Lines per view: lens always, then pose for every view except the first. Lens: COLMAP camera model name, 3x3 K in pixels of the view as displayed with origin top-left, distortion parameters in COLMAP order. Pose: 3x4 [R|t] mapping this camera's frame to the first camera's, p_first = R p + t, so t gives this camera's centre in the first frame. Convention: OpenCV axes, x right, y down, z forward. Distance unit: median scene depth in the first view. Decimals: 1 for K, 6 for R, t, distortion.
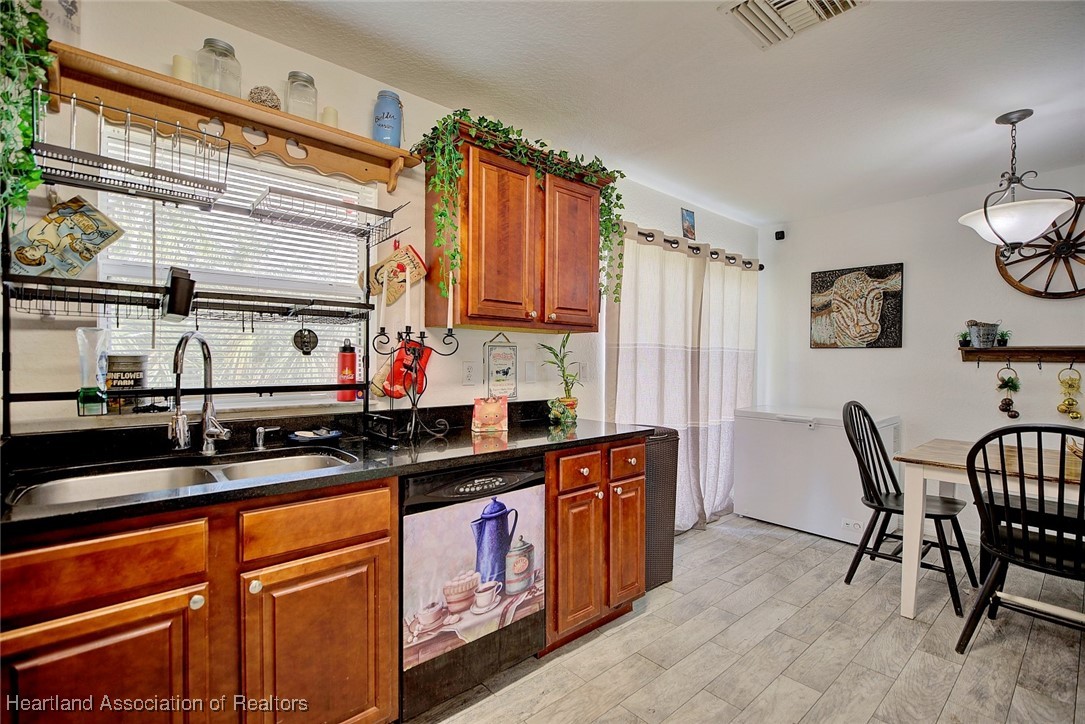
lens RADIAL K [[495.4, 0, 542.8], [0, 495.4, 364.3], [0, 0, 1]] dist [-0.004195, -0.000018]
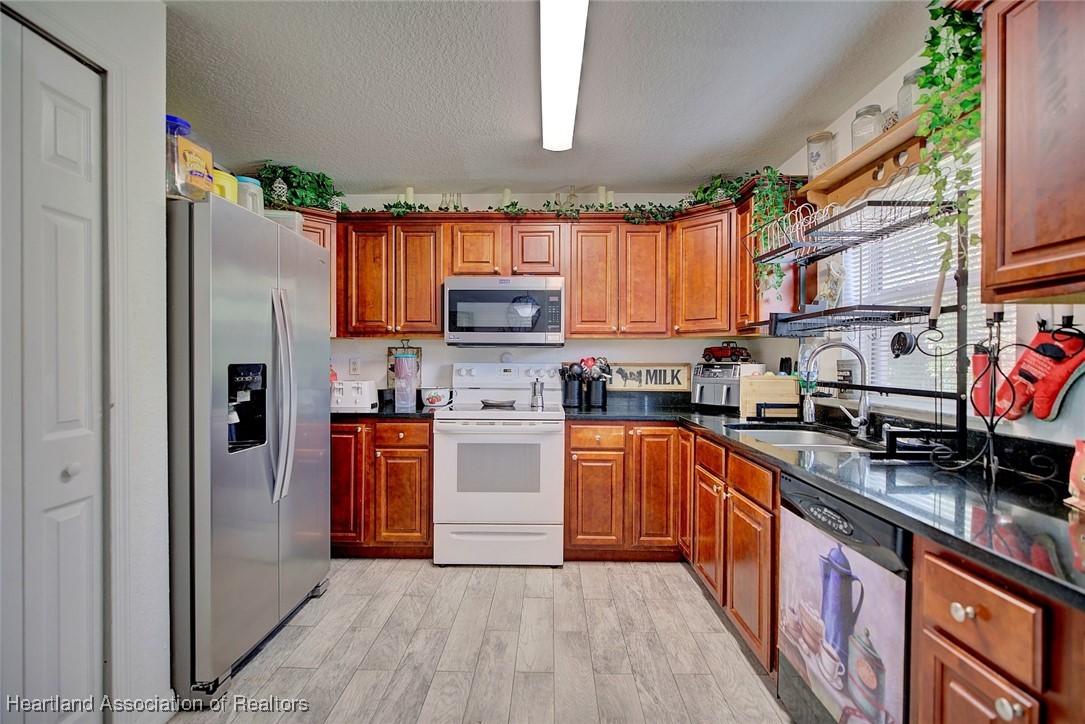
lens RADIAL K [[492.9, 0, 543.0], [0, 492.9, 364.2], [0, 0, 1]] dist [-0.003009, -0.000282]
pose [[-0.671876, -0.002325, -0.740660, 0.508387], [-0.014655, 0.999841, 0.010155, -0.003986], [0.740519, 0.017677, -0.671803, 0.776899]]
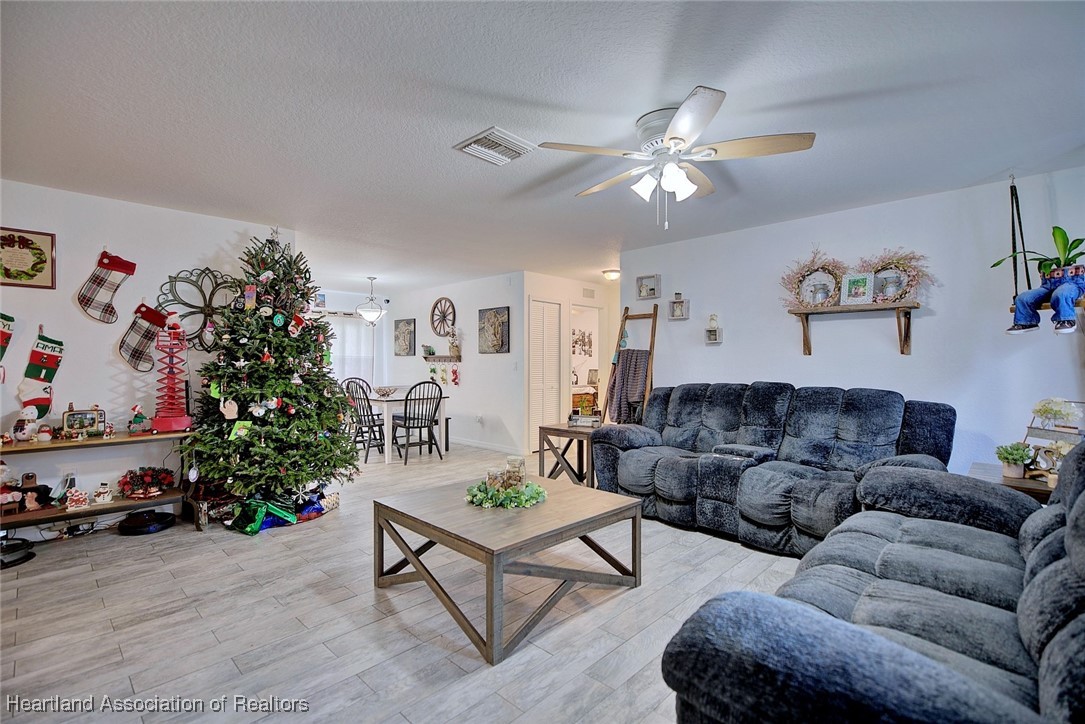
lens RADIAL K [[495.4, 0, 542.8], [0, 495.4, 364.3], [0, 0, 1]] dist [-0.004195, -0.000018]
pose [[0.996955, -0.006845, 0.077673, 1.550770], [0.007356, 0.999953, -0.006292, 0.033973], [-0.077627, 0.006844, 0.996959, -1.802961]]
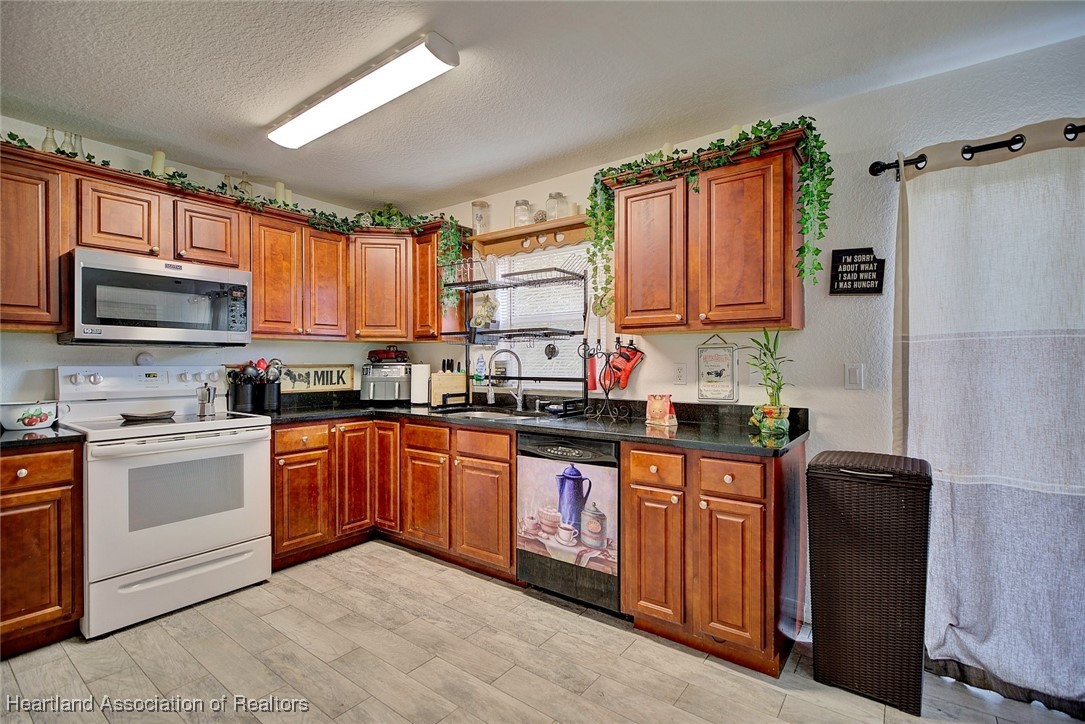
lens RADIAL K [[495.4, 0, 542.8], [0, 495.4, 364.3], [0, 0, 1]] dist [-0.004195, -0.000018]
pose [[0.203900, -0.001885, -0.978990, 0.802080], [-0.006397, 0.999974, -0.003258, 0.002368], [0.978971, 0.006927, 0.203883, 0.430514]]
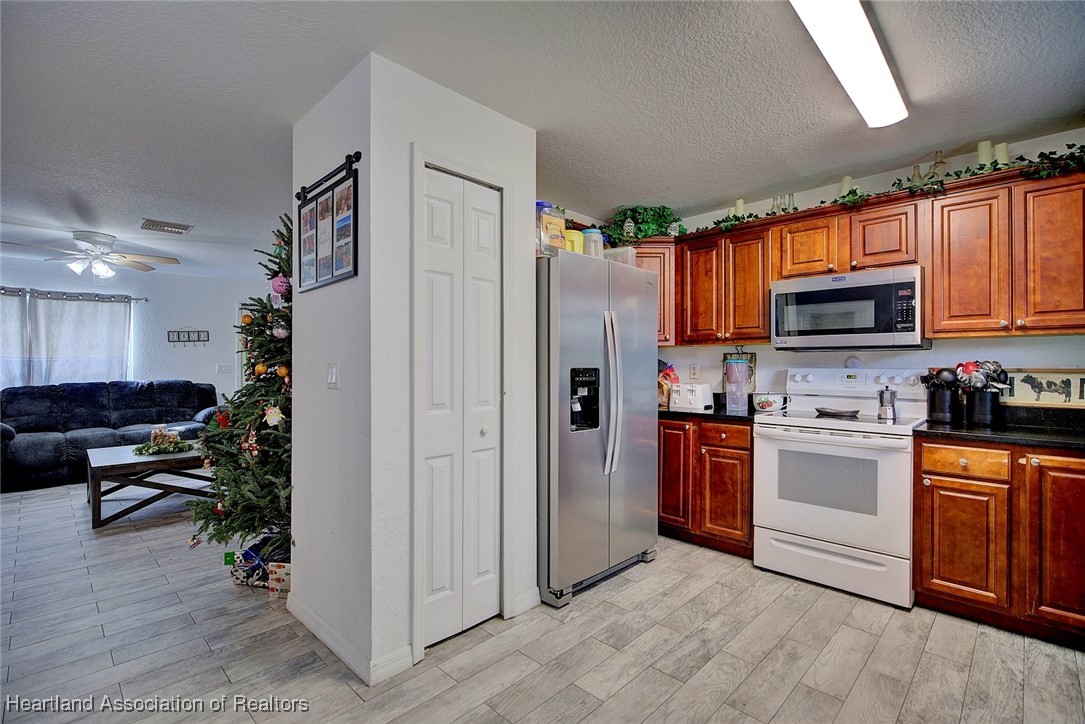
lens RADIAL K [[495.4, 0, 542.8], [0, 495.4, 364.3], [0, 0, 1]] dist [-0.004195, -0.000018]
pose [[-0.997318, -0.007646, -0.072786, 0.422226], [-0.008178, 0.999942, 0.007011, -0.004352], [0.072728, 0.007588, -0.997323, 0.948195]]
